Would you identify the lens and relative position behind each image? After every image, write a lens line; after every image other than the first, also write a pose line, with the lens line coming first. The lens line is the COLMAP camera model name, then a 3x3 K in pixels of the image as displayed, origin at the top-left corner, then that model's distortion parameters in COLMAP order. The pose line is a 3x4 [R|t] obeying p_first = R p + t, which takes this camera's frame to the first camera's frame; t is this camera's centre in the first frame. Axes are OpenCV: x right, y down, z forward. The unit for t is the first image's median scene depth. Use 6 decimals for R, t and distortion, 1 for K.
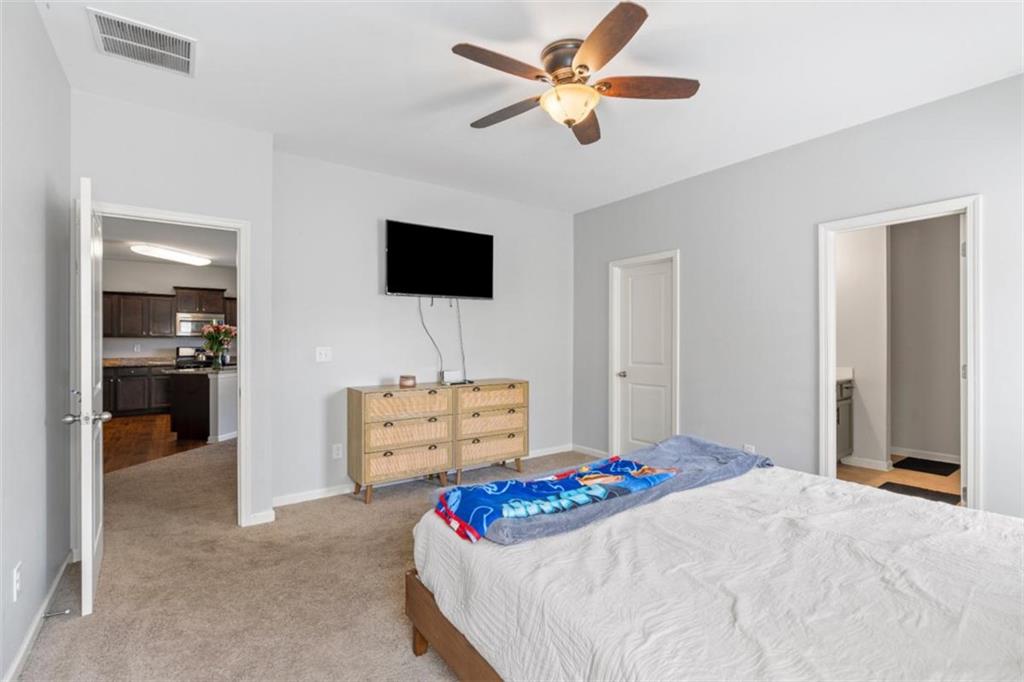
lens RADIAL K [[483.8, 0, 542.1], [0, 483.8, 339.8], [0, 0, 1]] dist [-0.017120, -0.000034]
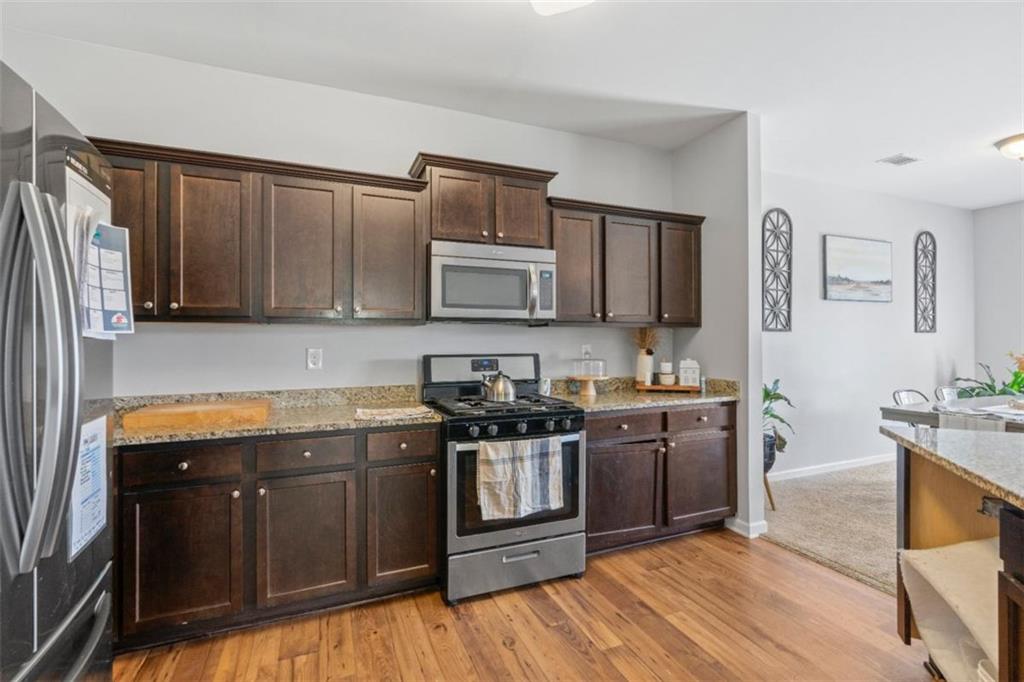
lens RADIAL K [[465.3, 0, 514.2], [0, 465.3, 337.6], [0, 0, 1]] dist [-0.010436, 0.000075]
pose [[0.966860, -0.001538, -0.255304, -0.651037], [0.001637, 0.999999, 0.000176, 0.003728], [0.255304, -0.000588, 0.966861, 0.746953]]
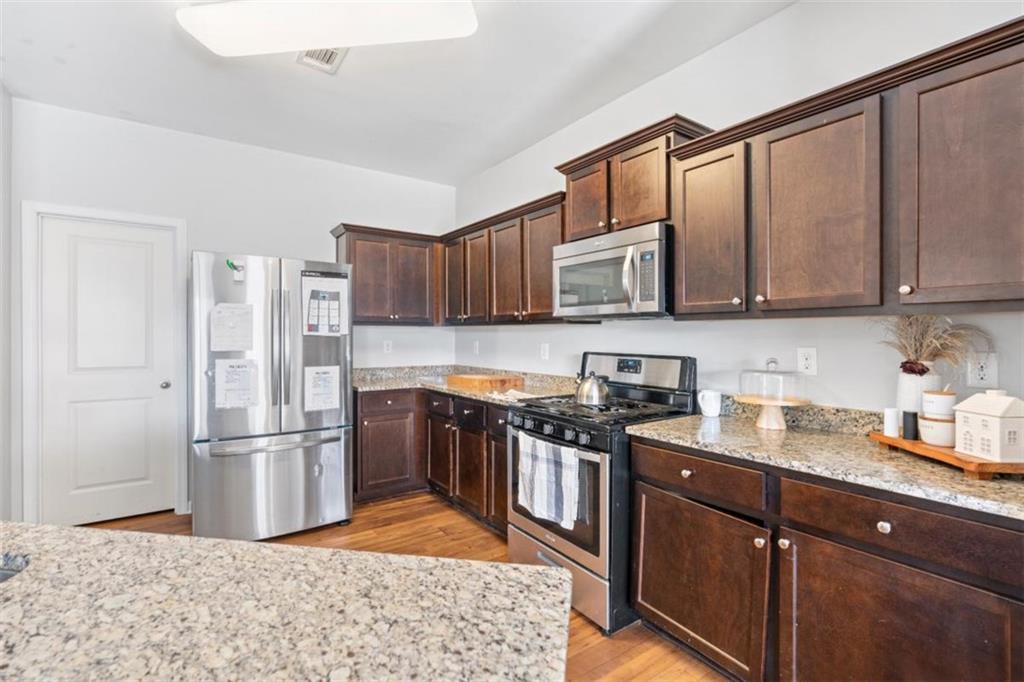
lens RADIAL K [[478.0, 0, 510.9], [0, 478.0, 337.0], [0, 0, 1]] dist [-0.001904, -0.000132]
pose [[-0.057547, 0.010641, -0.998286, -0.447439], [0.002731, 0.999941, 0.010501, 0.001441], [0.998339, -0.002122, -0.057573, 1.002166]]
